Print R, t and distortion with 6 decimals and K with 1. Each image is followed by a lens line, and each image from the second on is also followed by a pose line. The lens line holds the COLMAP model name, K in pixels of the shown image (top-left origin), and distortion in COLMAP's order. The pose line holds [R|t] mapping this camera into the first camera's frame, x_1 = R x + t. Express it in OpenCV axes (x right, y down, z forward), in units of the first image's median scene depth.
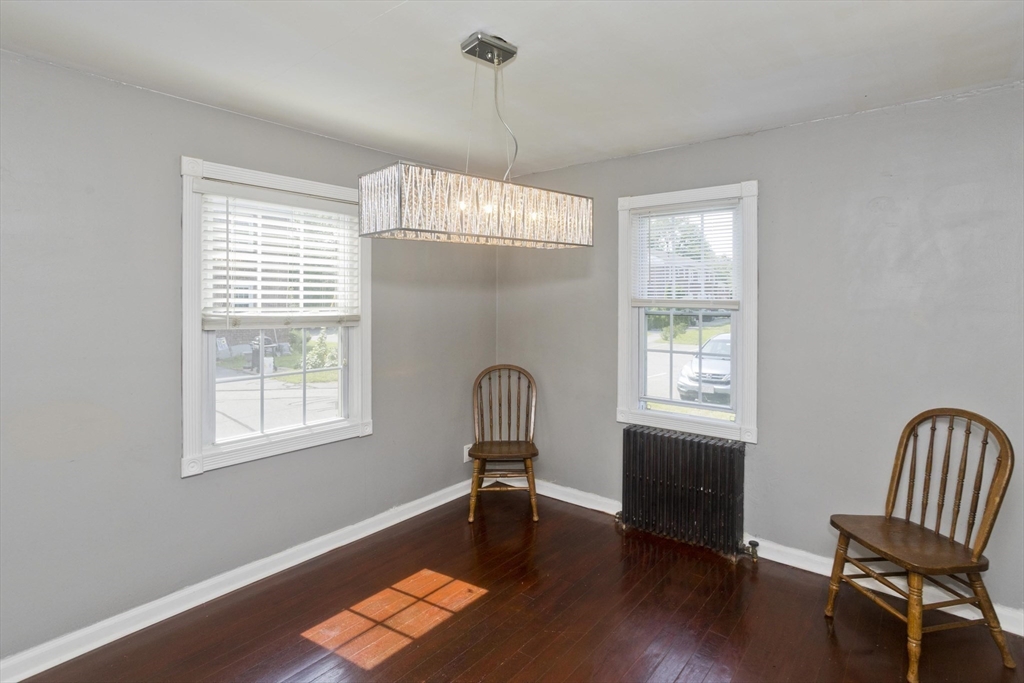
lens RADIAL K [[508.3, 0, 515.8], [0, 508.3, 298.2], [0, 0, 1]] dist [-0.049861, 0.029691]
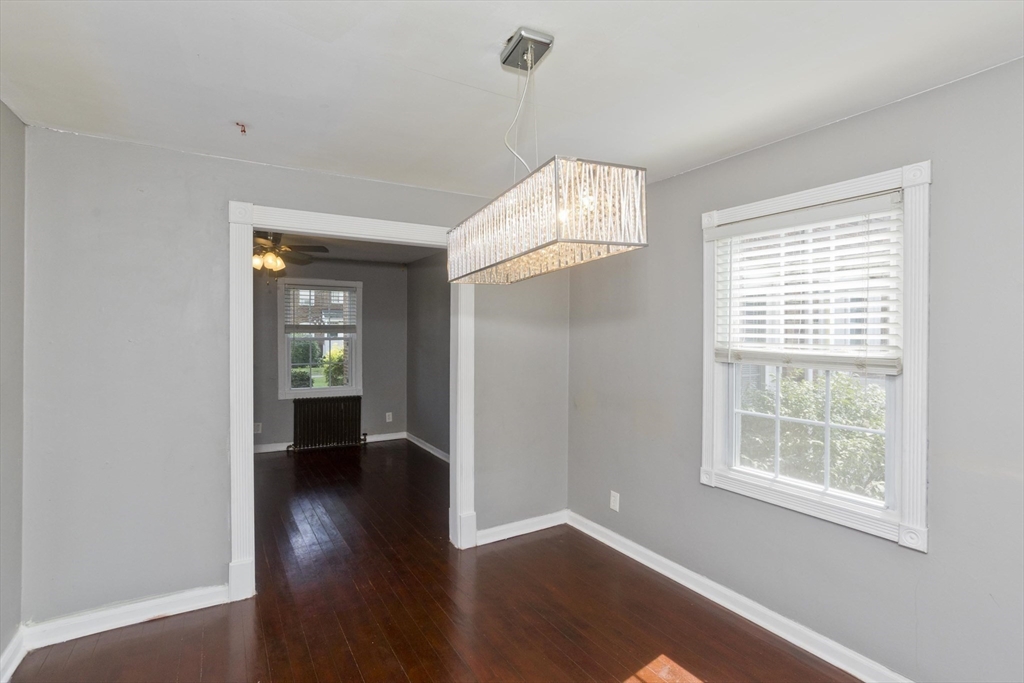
lens RADIAL K [[501.3, 0, 513.2], [0, 501.3, 323.8], [0, 0, 1]] dist [-0.052114, 0.030670]
pose [[-0.327111, -0.018585, -0.944803, 0.499701], [-0.001450, 0.999815, -0.019165, 0.000533], [0.944985, -0.004899, -0.327078, 0.787131]]
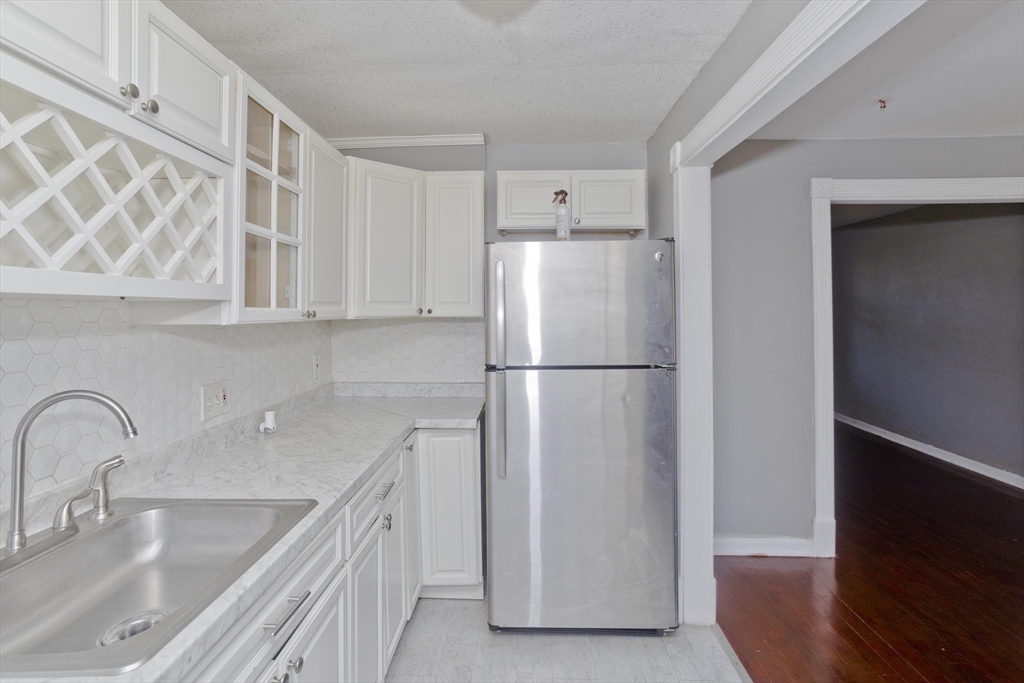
lens RADIAL K [[508.3, 0, 515.8], [0, 508.3, 298.2], [0, 0, 1]] dist [-0.049861, 0.029691]
pose [[-0.791978, -0.007855, -0.610499, 0.861084], [0.008871, 0.999664, -0.024370, 0.011614], [0.610485, -0.024716, -0.791642, 0.425231]]
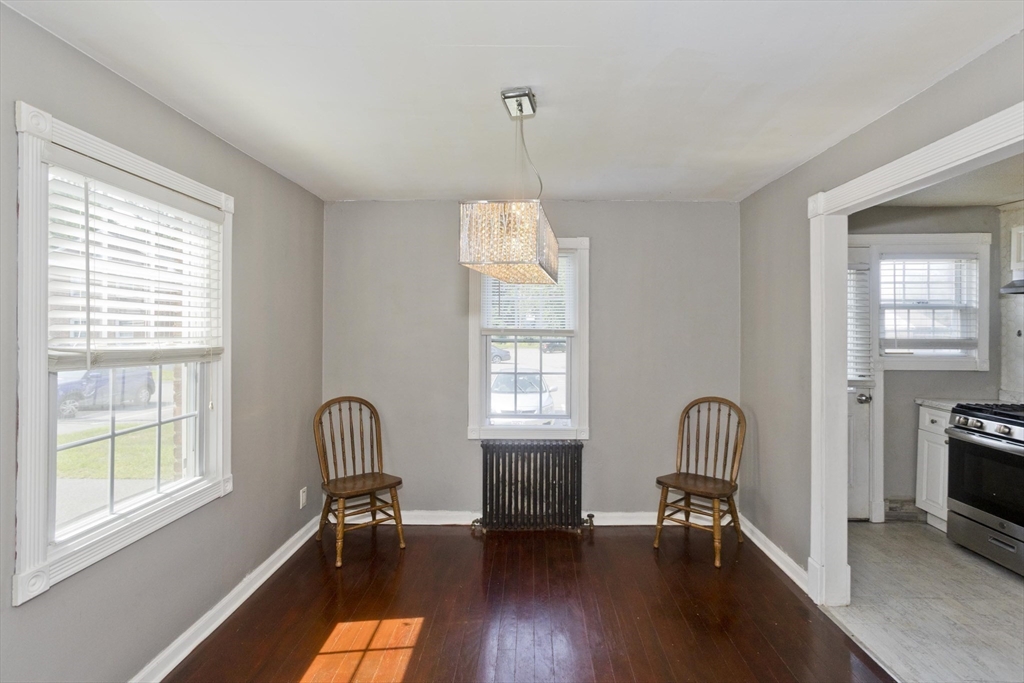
lens RADIAL K [[501.3, 0, 513.2], [0, 501.3, 323.8], [0, 0, 1]] dist [-0.052114, 0.030670]
pose [[0.789959, 0.008242, 0.613104, -0.455813], [-0.004164, 0.999959, -0.008077, 0.001031], [-0.613145, 0.003828, 0.789961, 0.091509]]
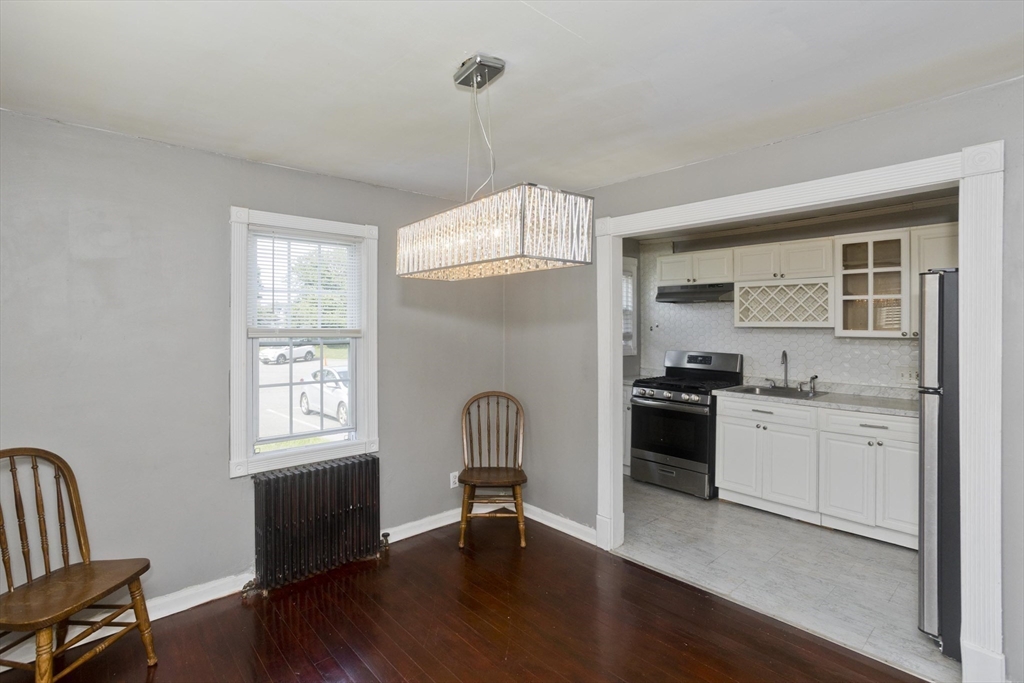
lens RADIAL K [[501.3, 0, 513.2], [0, 501.3, 323.8], [0, 0, 1]] dist [-0.052114, 0.030670]
pose [[0.156105, -0.002193, 0.987738, -0.599204], [-0.001559, 0.999996, 0.002467, -0.011413], [-0.987739, -0.001925, 0.156101, 0.489035]]
